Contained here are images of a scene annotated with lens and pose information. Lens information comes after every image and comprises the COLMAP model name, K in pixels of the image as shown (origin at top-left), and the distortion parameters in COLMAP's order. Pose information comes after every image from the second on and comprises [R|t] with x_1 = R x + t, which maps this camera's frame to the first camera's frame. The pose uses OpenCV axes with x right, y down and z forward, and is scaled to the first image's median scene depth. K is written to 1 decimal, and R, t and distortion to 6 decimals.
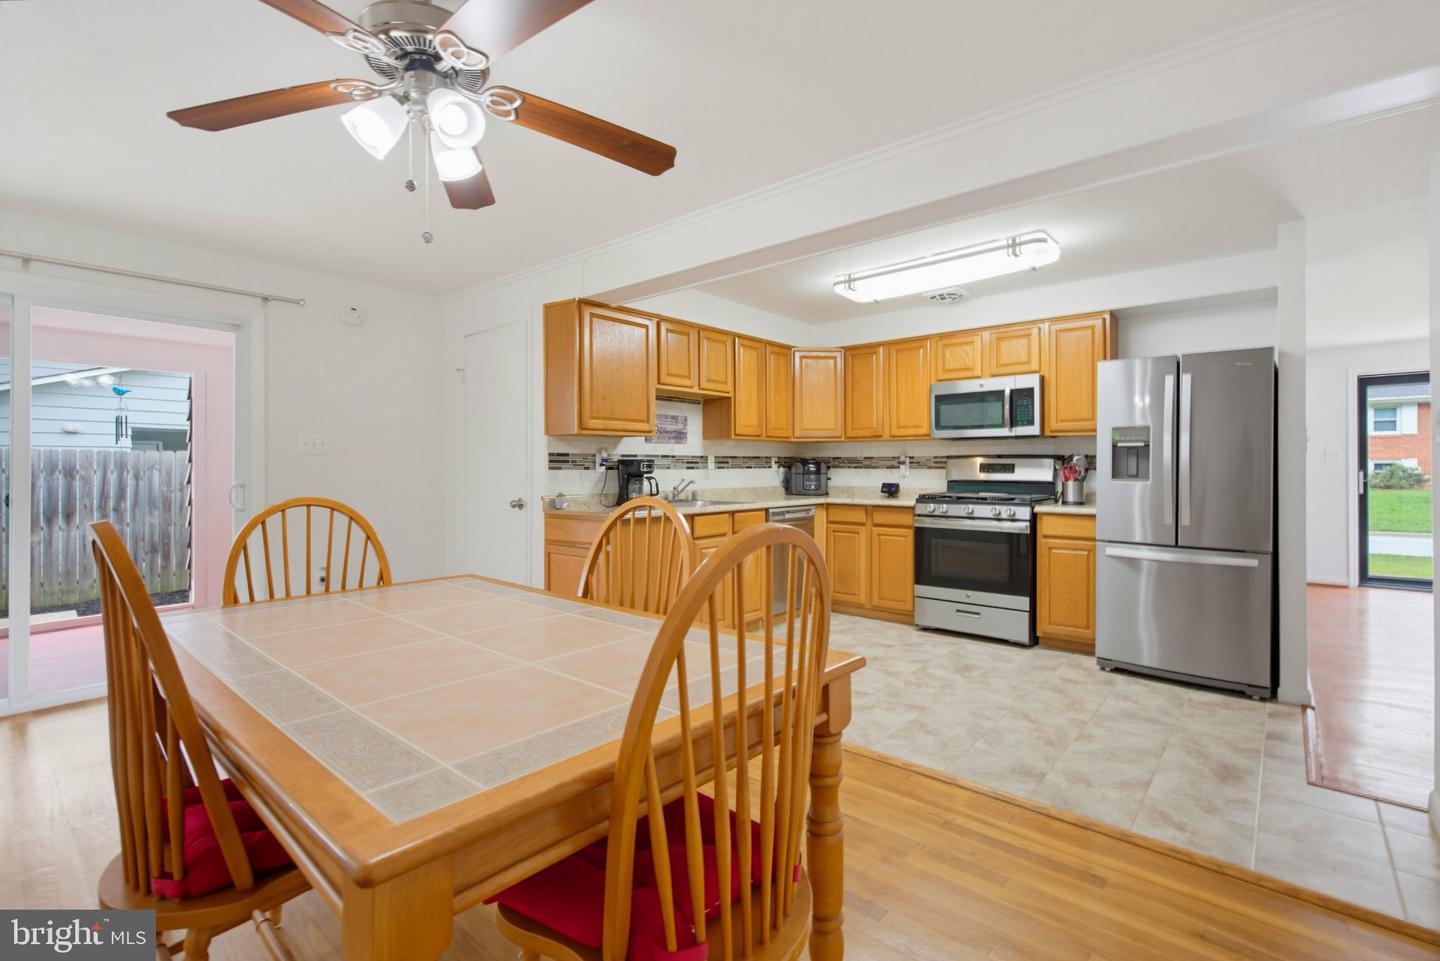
lens RADIAL K [[668.9, 0, 729.3], [0, 668.9, 466.4], [0, 0, 1]] dist [0.006469, -0.001363]
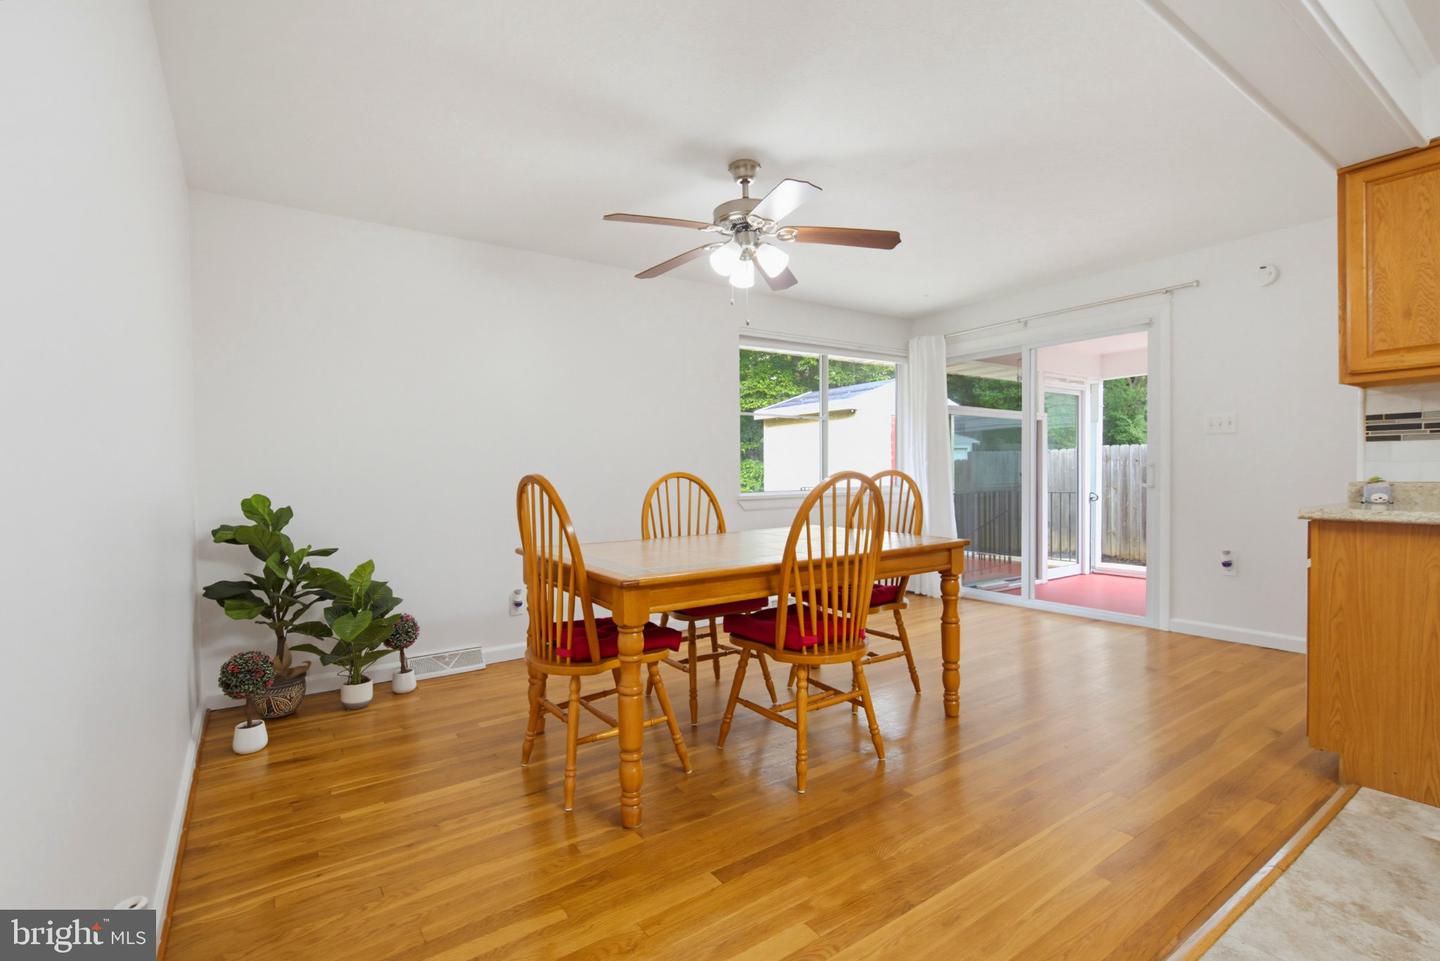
lens RADIAL K [[668.9, 0, 714.1], [0, 668.9, 479.9], [0, 0, 1]] dist [0.006469, -0.001363]
pose [[-0.259303, 0.020067, -0.965588, 0.490631], [0.017661, 0.999715, 0.016034, 0.019369], [0.965635, -0.012896, -0.259583, 0.525306]]
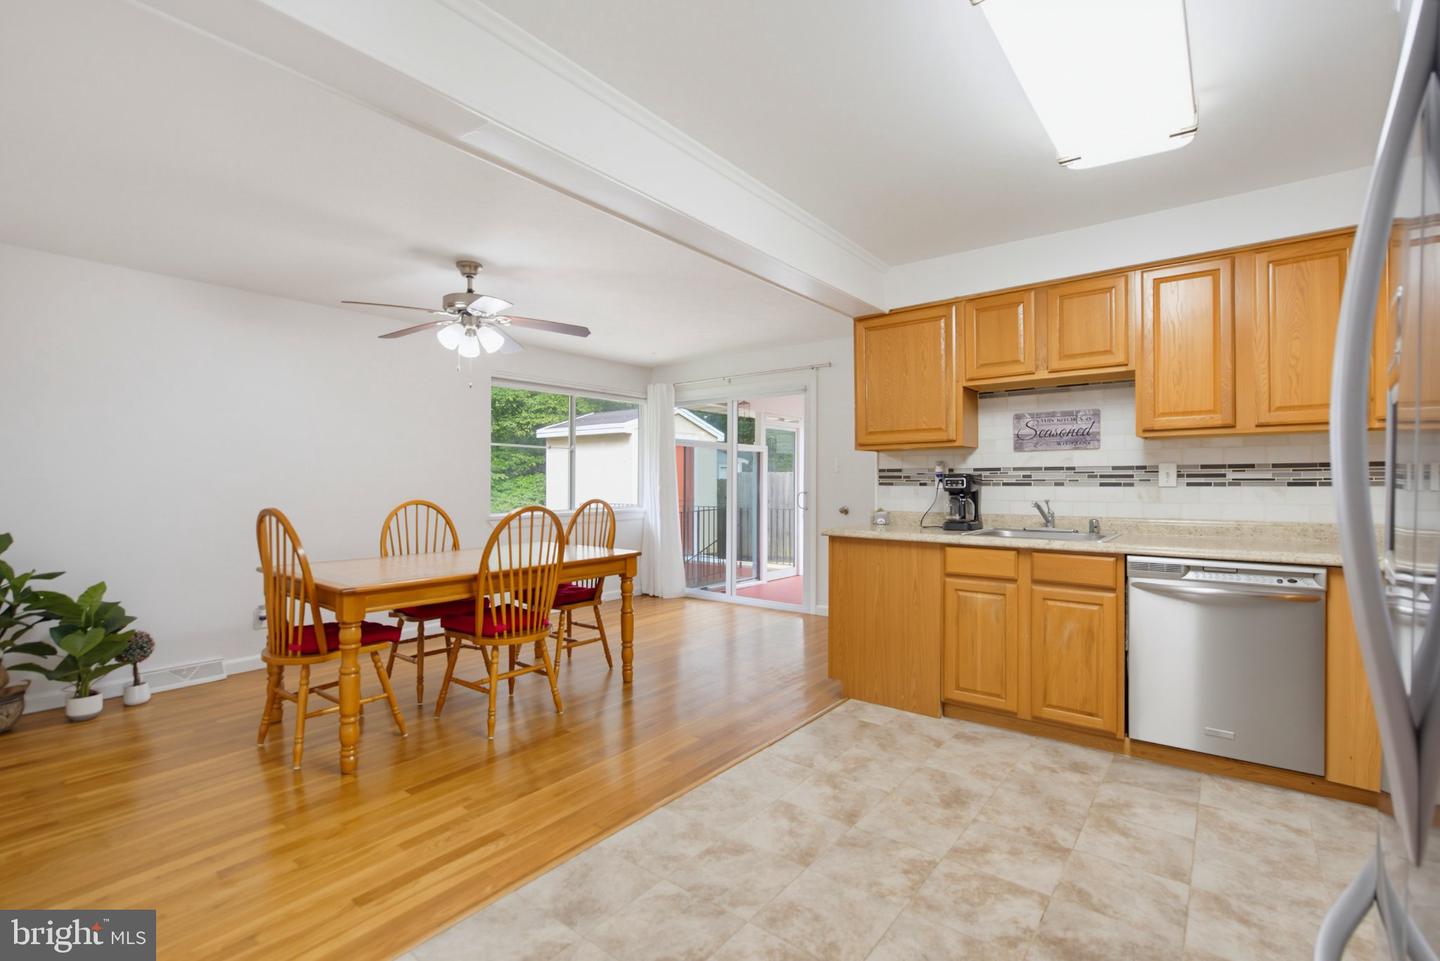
lens RADIAL K [[668.9, 0, 722.6], [0, 668.9, 479.8], [0, 0, 1]] dist [0.006469, -0.001363]
pose [[0.032342, 0.003980, -0.999469, 0.704030], [0.004779, 0.999980, 0.004137, -0.008269], [0.999465, -0.004910, 0.032322, 0.681663]]
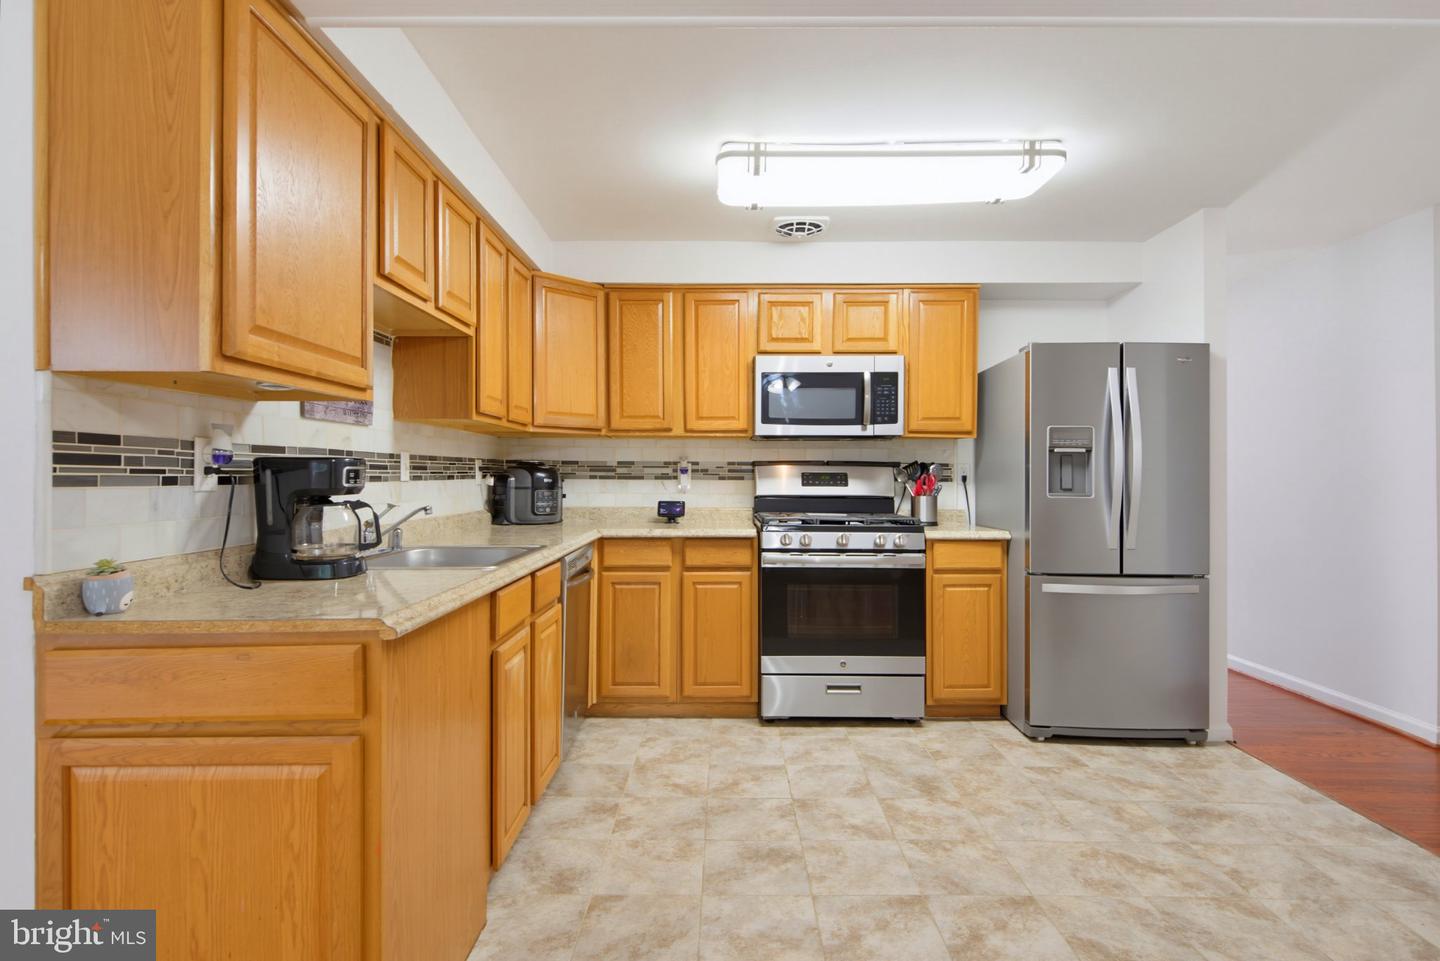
lens RADIAL K [[728.2, 0, 729.0], [0, 728.2, 474.3], [0, 0, 1]] dist [0.009799, -0.004005]
pose [[0.768744, 0.004399, 0.639542, -0.230399], [-0.003848, 0.999990, -0.002253, -0.000769], [-0.639546, -0.000729, 0.768753, 0.517413]]
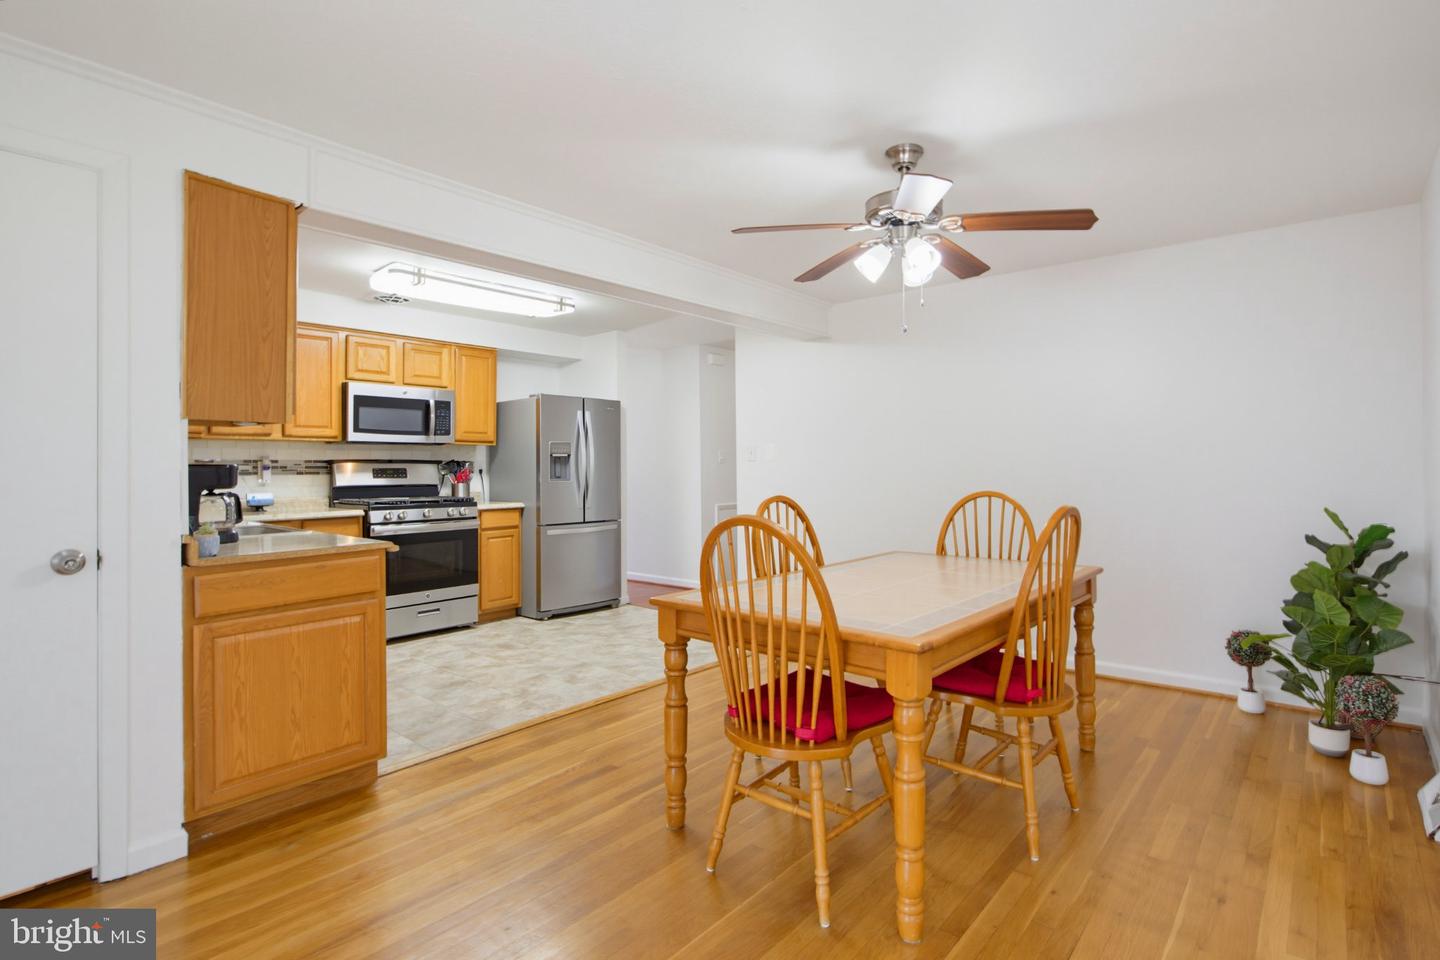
lens RADIAL K [[693.6, 0, 740.6], [0, 693.6, 458.9], [0, 0, 1]] dist [0.010412, 0.000761]
pose [[0.011508, 0.009211, 0.999891, -0.763666], [0.002705, 0.999954, -0.009243, -0.008859], [-0.999930, 0.002811, 0.011482, 0.521122]]
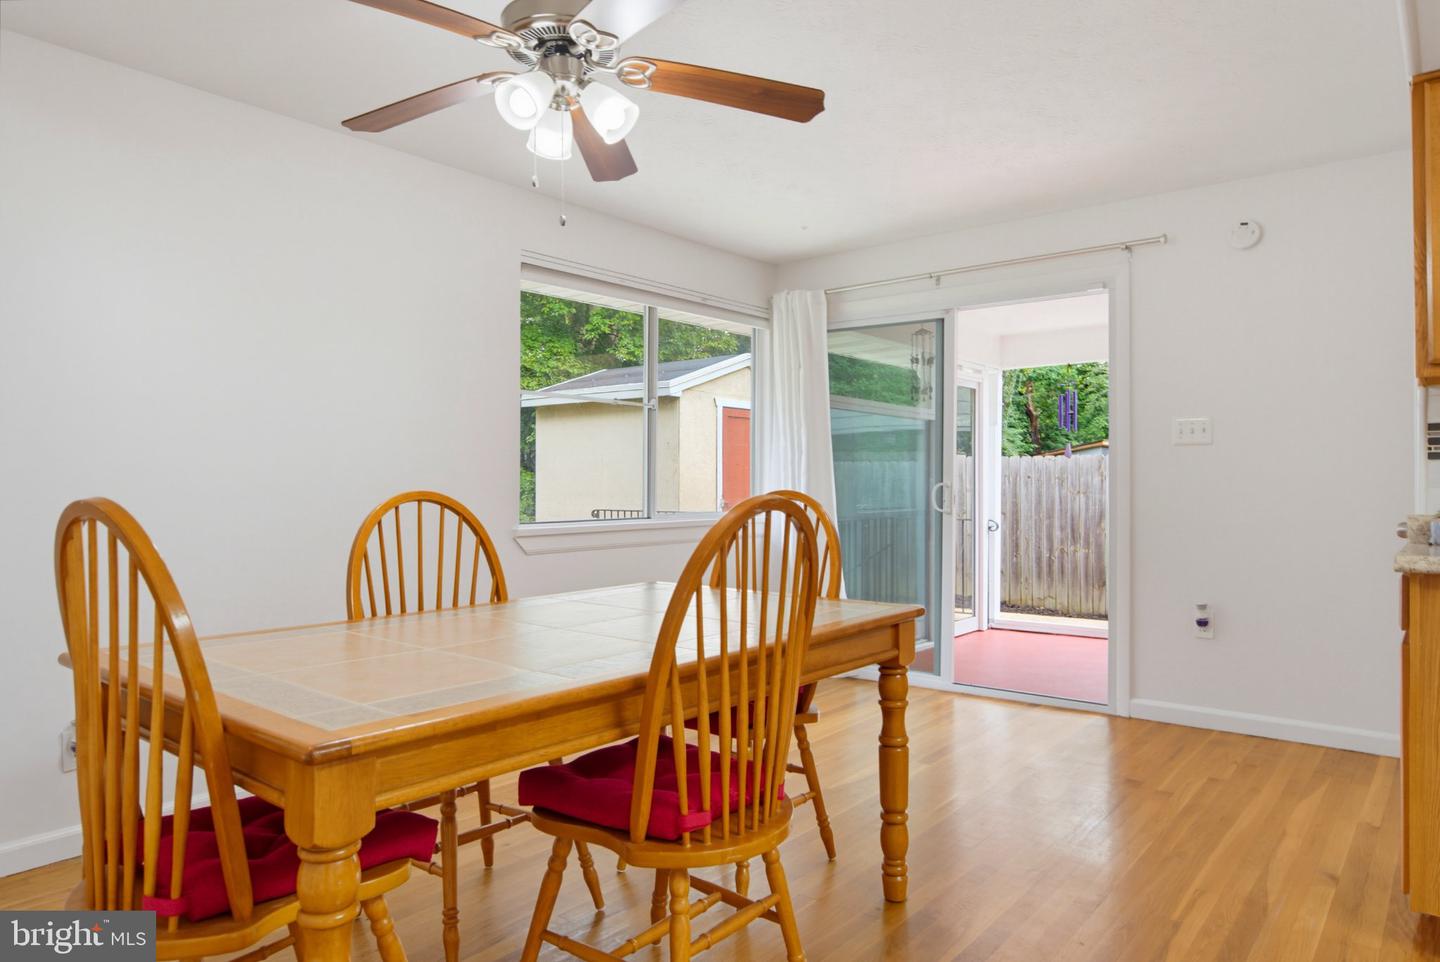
lens RADIAL K [[935.7, 0, 729.3], [0, 935.7, 473.7], [0, 0, 1]] dist [0.008976, -0.011652]
pose [[0.031849, -0.005700, -0.999476, 0.348260], [0.005419, 0.999970, -0.005530, 0.015110], [0.999478, -0.005240, 0.031879, 0.459974]]
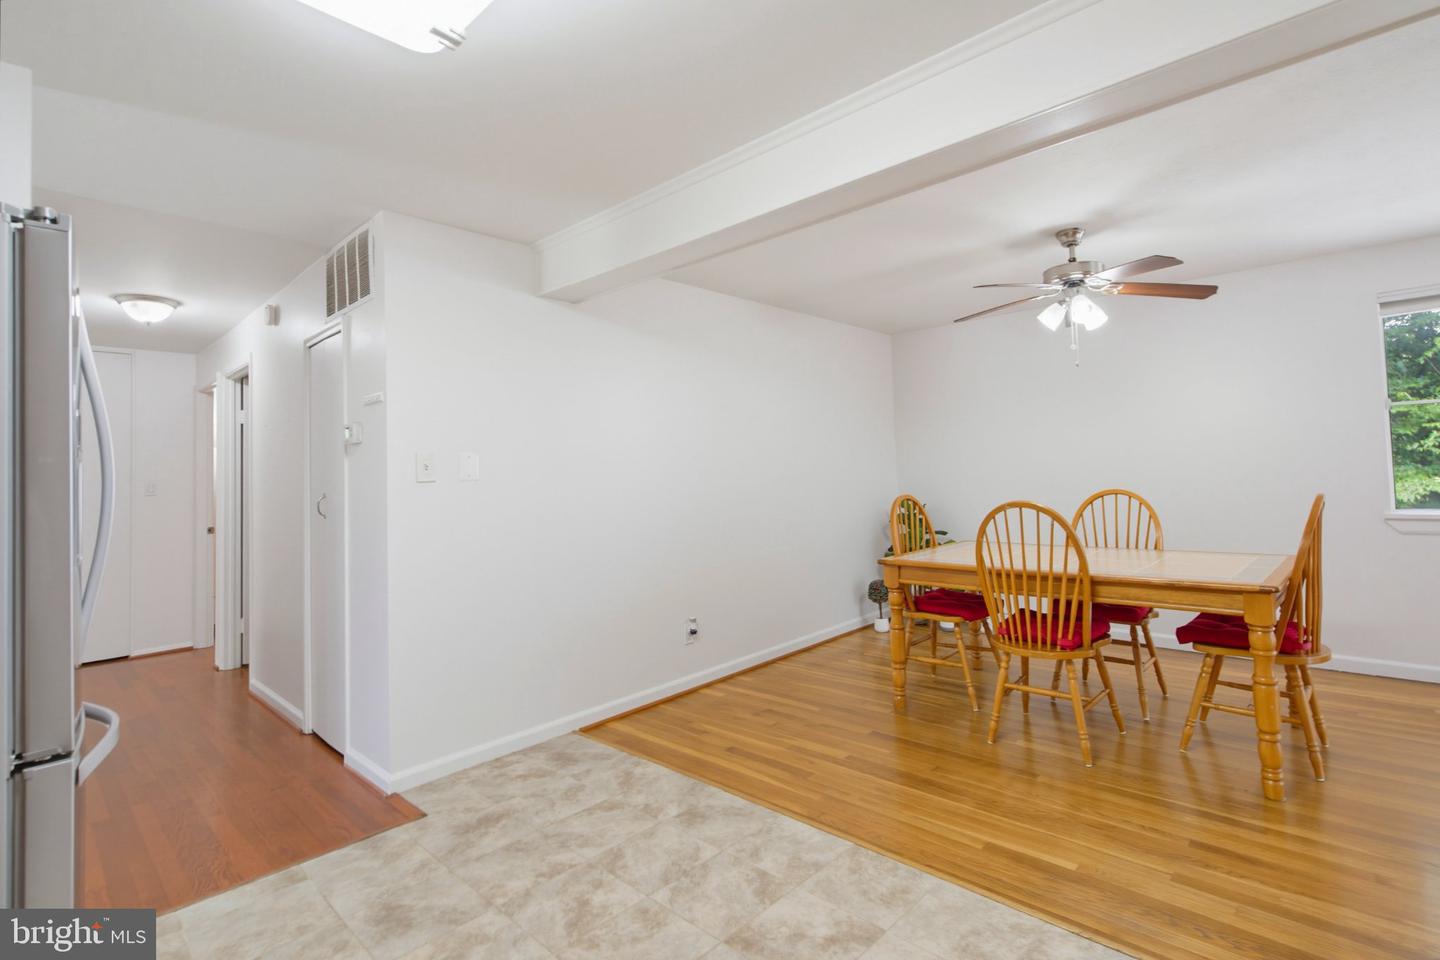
lens RADIAL K [[668.9, 0, 740.0], [0, 668.9, 449.1], [0, 0, 1]] dist [0.006469, -0.001363]
pose [[-0.997073, 0.044230, 0.062361, 0.177874], [0.041155, 0.997913, -0.049762, -0.007041], [-0.064432, -0.047049, -0.996812, 1.176341]]
